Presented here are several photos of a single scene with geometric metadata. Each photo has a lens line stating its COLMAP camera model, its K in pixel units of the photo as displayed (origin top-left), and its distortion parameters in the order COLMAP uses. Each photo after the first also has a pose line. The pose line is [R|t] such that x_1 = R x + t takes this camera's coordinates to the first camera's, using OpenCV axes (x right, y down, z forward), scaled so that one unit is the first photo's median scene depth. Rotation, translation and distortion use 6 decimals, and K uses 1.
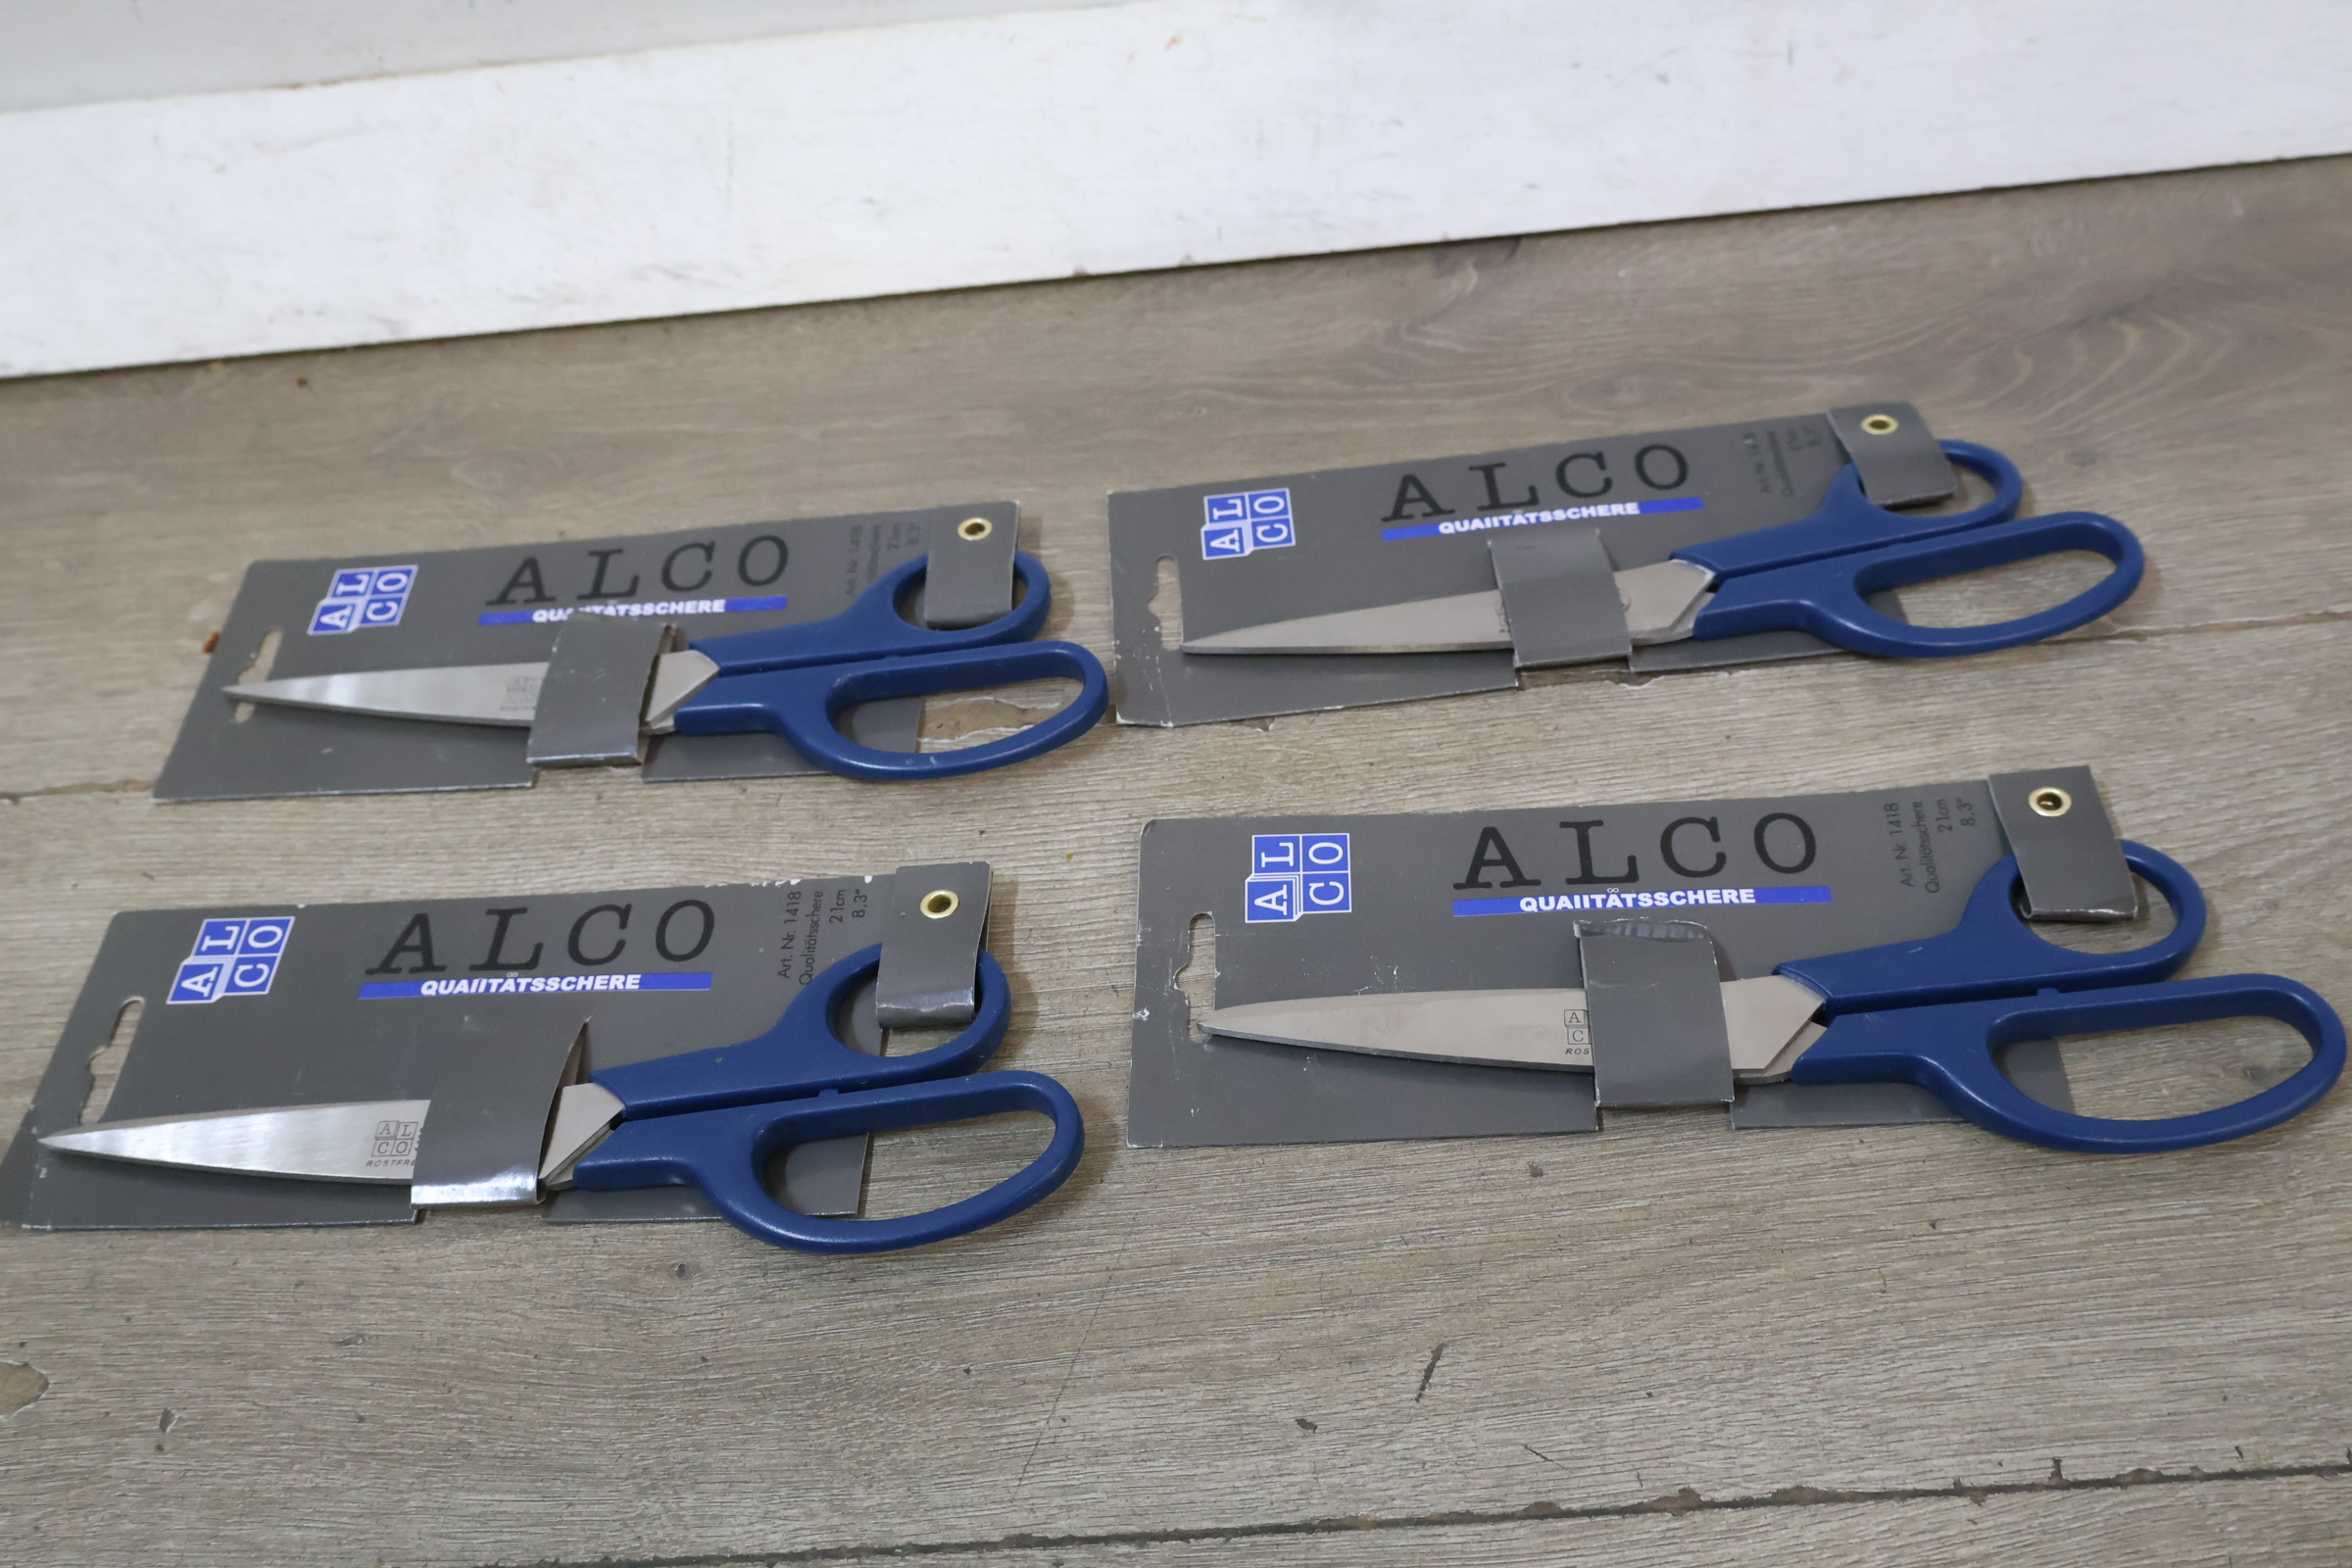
lens RADIAL K [[2375.6, 0, 1166.9], [0, 2375.6, 775.5], [0, 0, 1]] dist [0.008273, 0.000000]
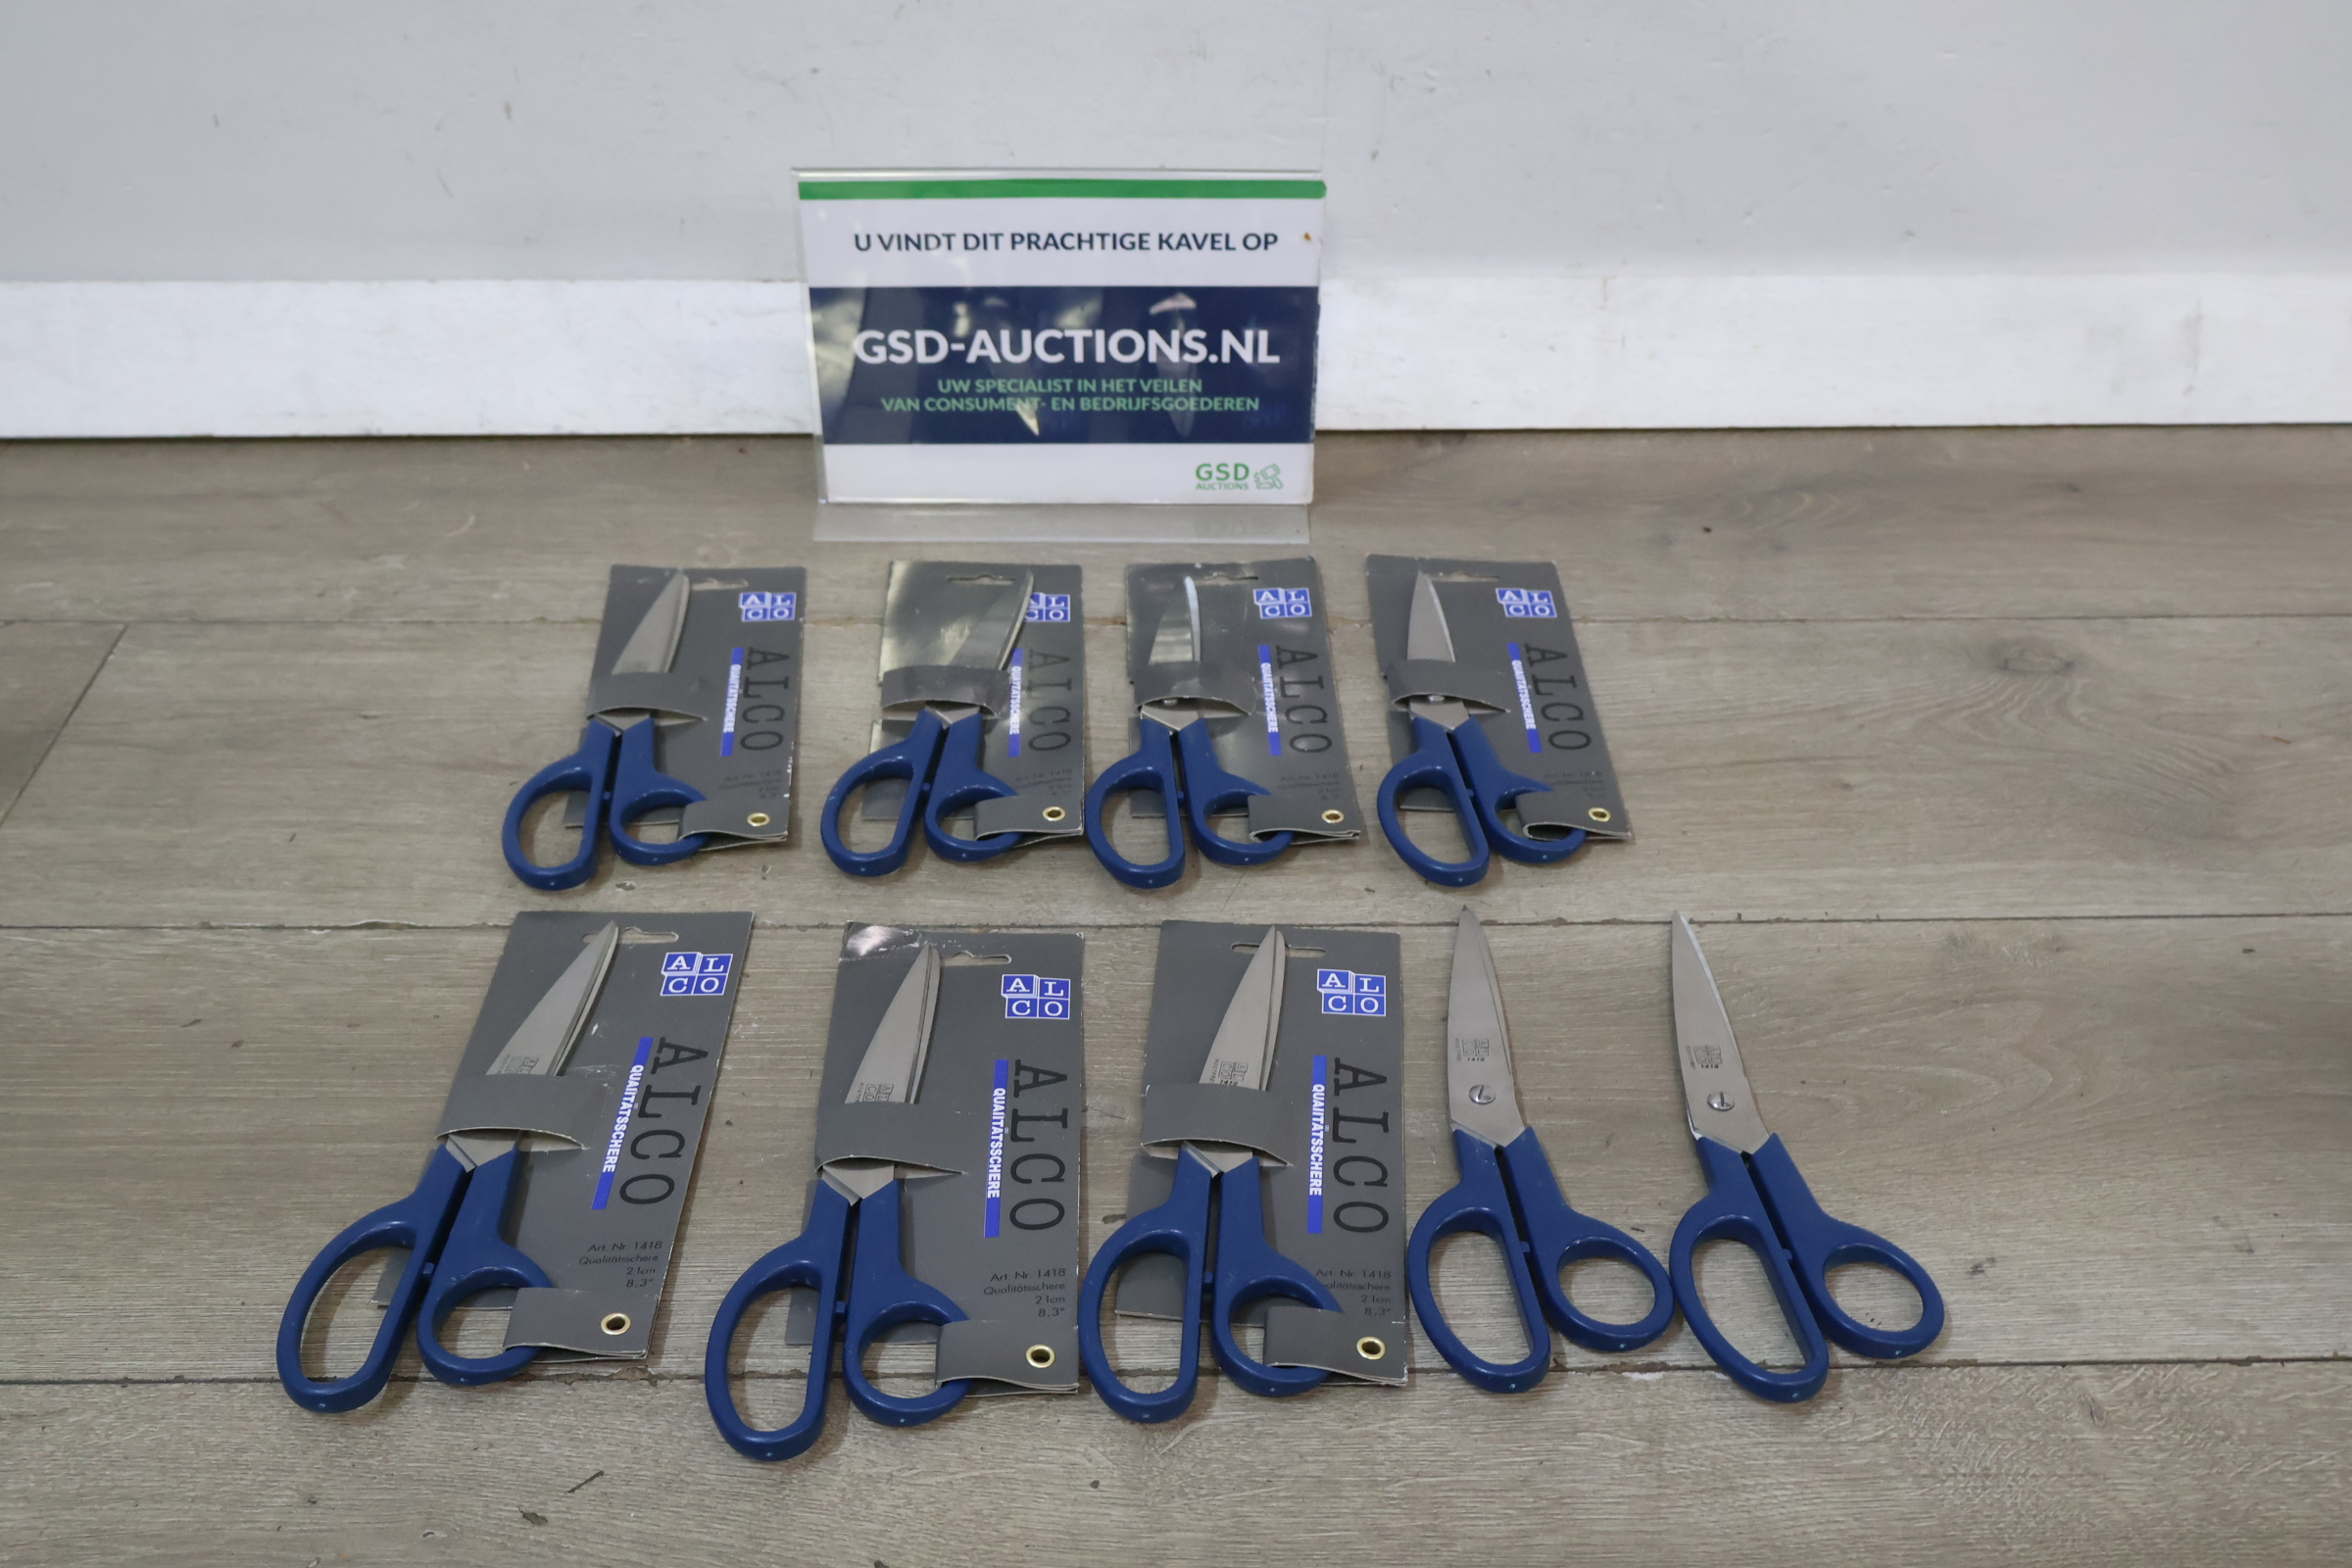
lens RADIAL K [[2375.6, 0, 1176.8], [0, 2375.6, 780.6], [0, 0, 1]] dist [0.008273, 0.000000]
pose [[0.994301, 0.080214, 0.070225, -0.196443], [-0.063067, 0.973644, -0.219178, 0.500337], [-0.085955, 0.213500, 0.973154, -0.736395]]
